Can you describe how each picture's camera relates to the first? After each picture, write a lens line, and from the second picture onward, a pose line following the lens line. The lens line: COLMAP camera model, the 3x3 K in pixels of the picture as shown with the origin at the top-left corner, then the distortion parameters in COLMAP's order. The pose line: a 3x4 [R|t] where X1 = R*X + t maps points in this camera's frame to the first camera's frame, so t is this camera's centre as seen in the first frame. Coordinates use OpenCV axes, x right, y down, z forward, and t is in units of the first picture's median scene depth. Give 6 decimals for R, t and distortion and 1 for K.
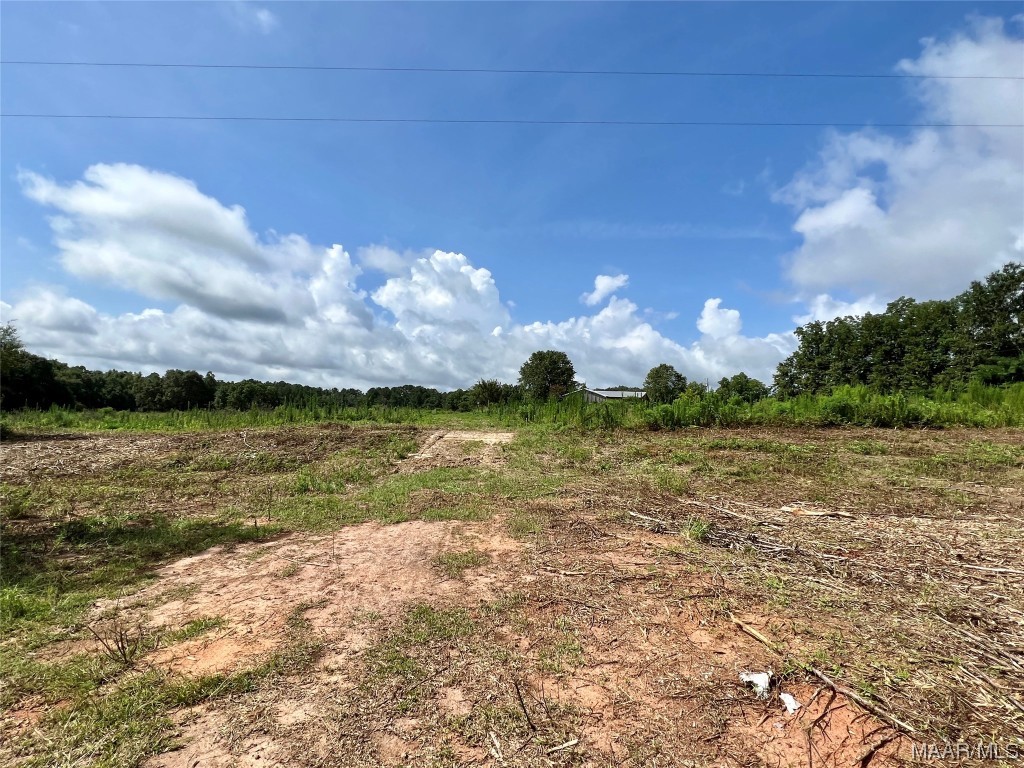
lens RADIAL K [[503.9, 0, 518.2], [0, 503.9, 393.3], [0, 0, 1]] dist [-0.002159, -0.001435]
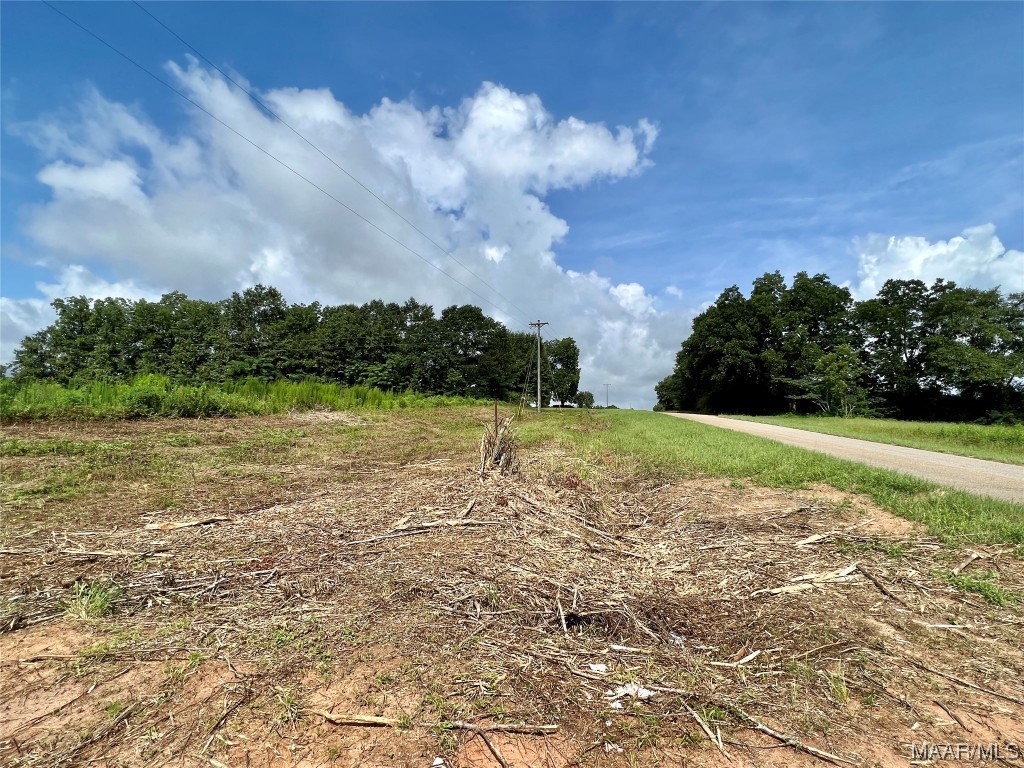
lens RADIAL K [[474.8, 0, 512.0], [0, 474.8, 384.0], [0, 0, 1]] dist [-0.000886, -0.000581]
pose [[0.276113, 0.038431, 0.960356, -0.044026], [-0.048658, 0.998478, -0.025967, -0.011278], [-0.959893, -0.039559, 0.277563, 0.113894]]
